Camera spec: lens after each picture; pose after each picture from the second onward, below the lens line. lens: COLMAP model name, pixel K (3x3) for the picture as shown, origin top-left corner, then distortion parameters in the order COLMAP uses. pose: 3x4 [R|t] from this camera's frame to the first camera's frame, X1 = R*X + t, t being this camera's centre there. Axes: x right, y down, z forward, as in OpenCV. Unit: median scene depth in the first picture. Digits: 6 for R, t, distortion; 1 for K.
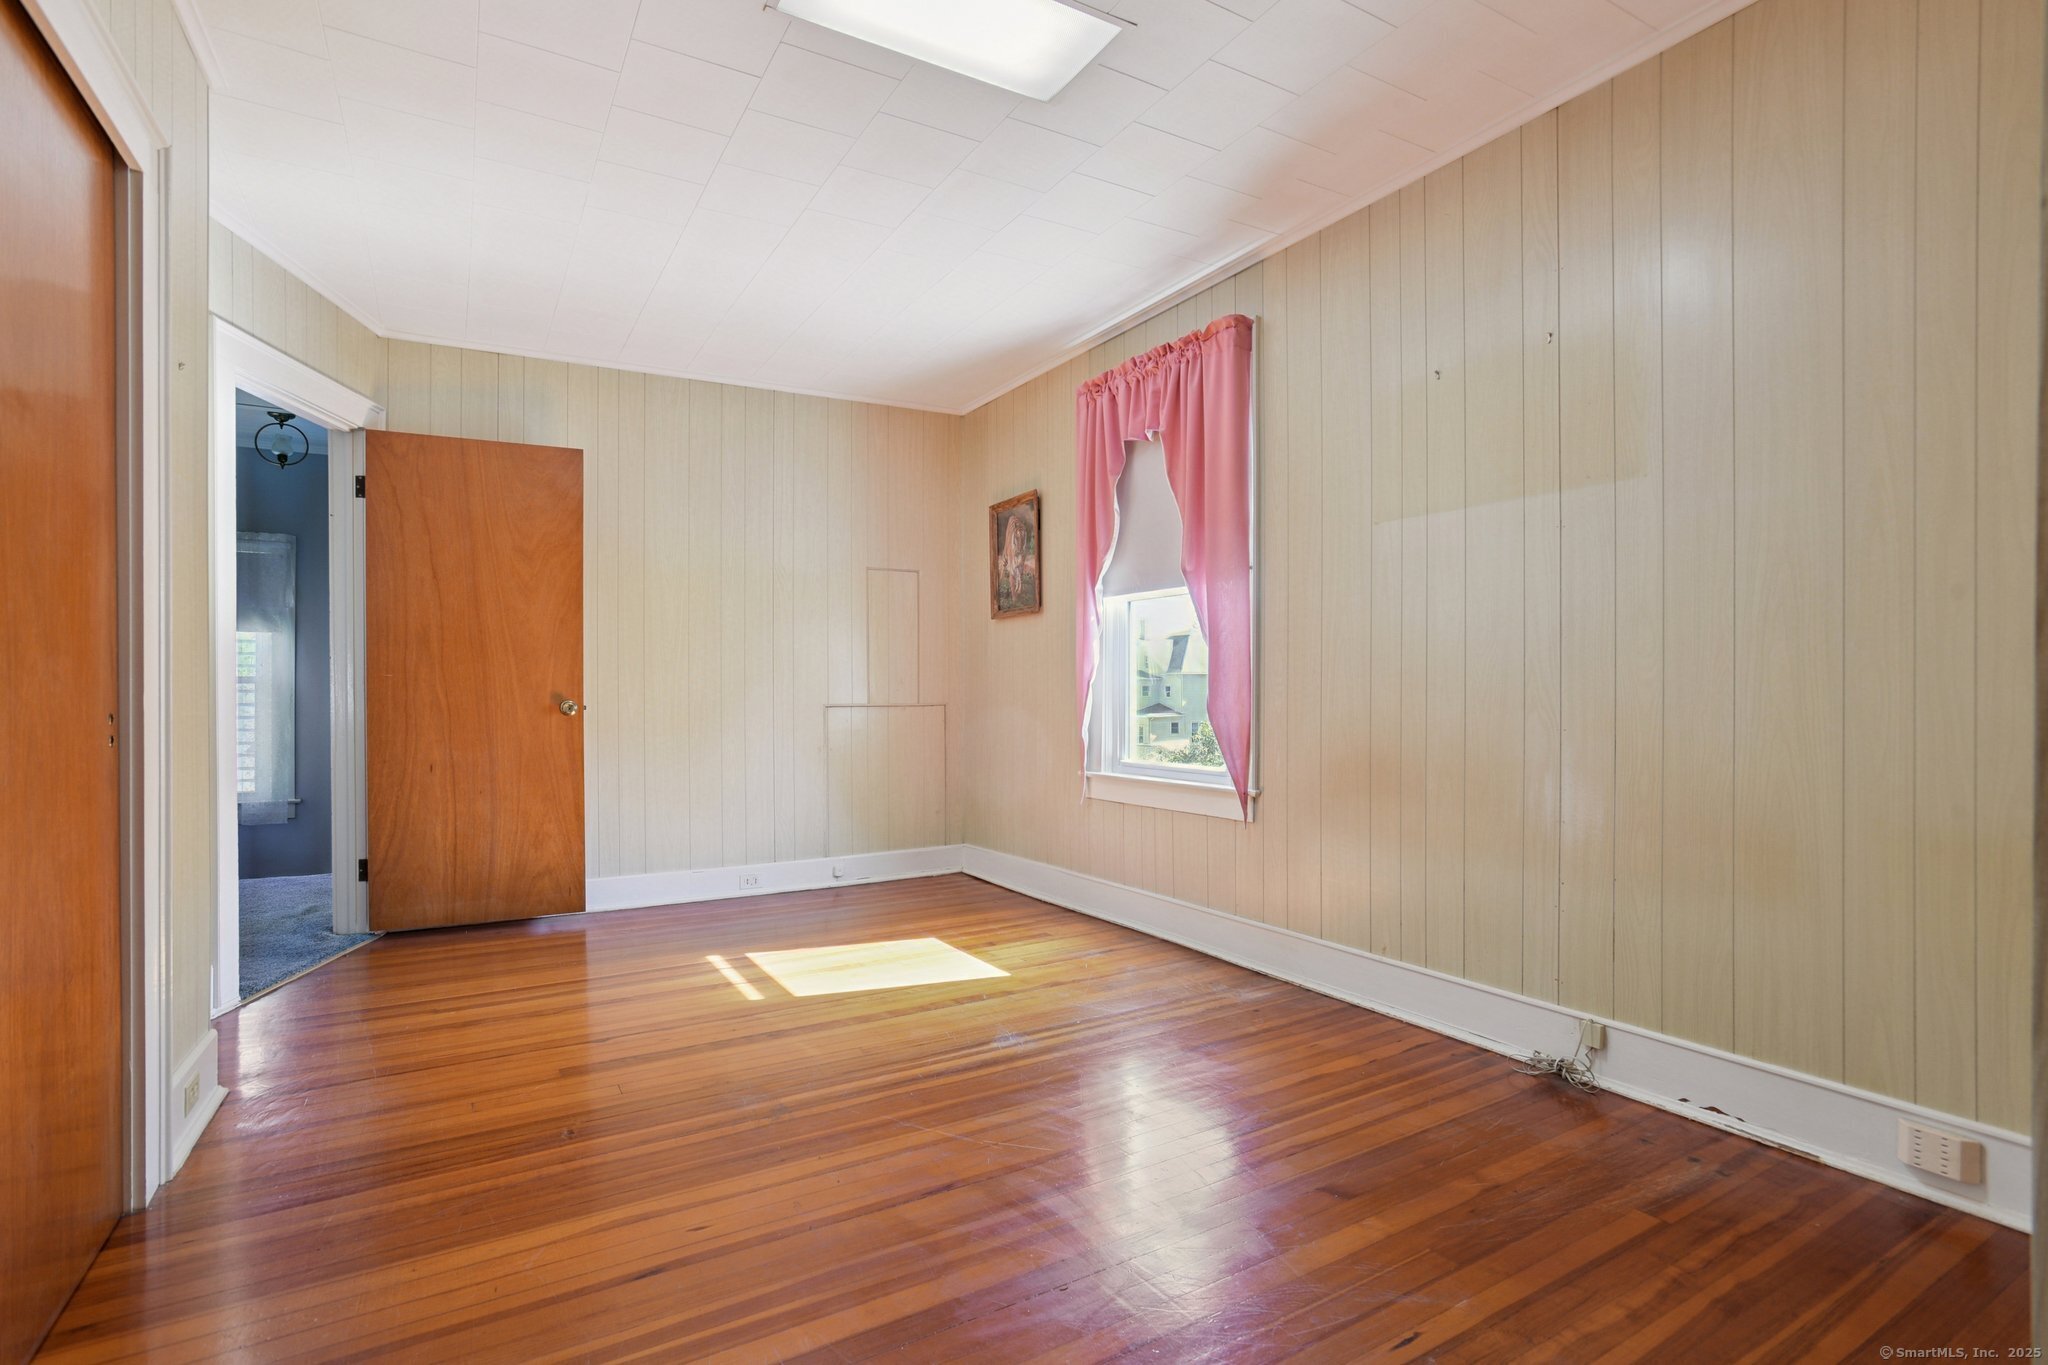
lens RADIAL K [[994.8, 0, 1039.9], [0, 994.8, 691.7], [0, 0, 1]] dist [-0.065992, 0.028598]
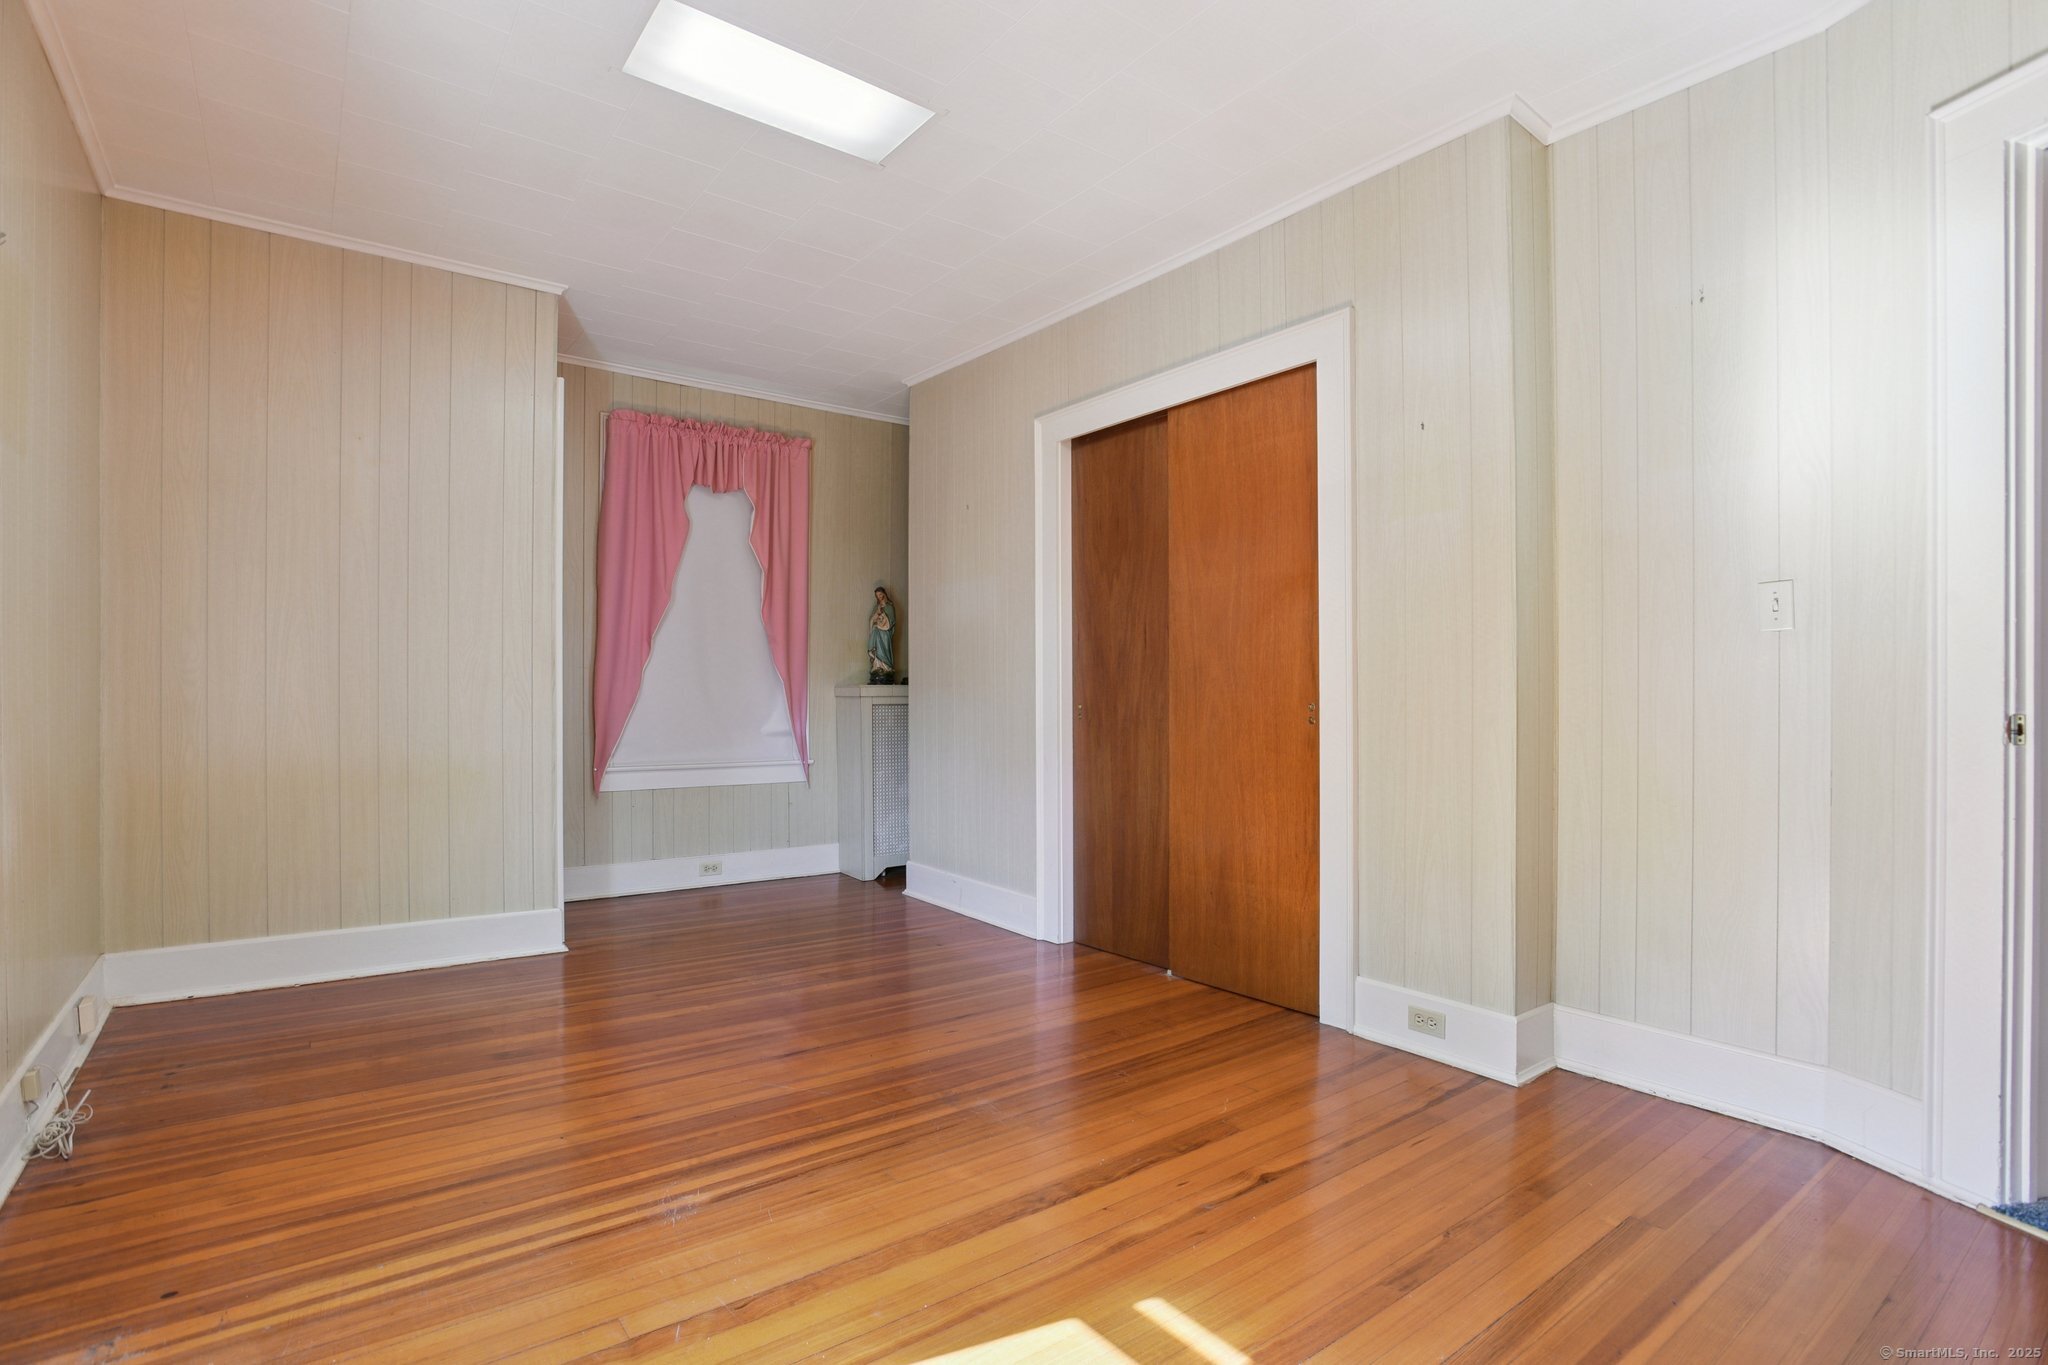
lens RADIAL K [[994.8, 0, 1039.9], [0, 994.8, 691.7], [0, 0, 1]] dist [-0.065992, 0.028598]
pose [[-0.992848, 0.001543, -0.119377, -0.204373], [0.001671, 0.999998, -0.000979, 0.002263], [0.119376, -0.001171, -0.992848, 1.752838]]
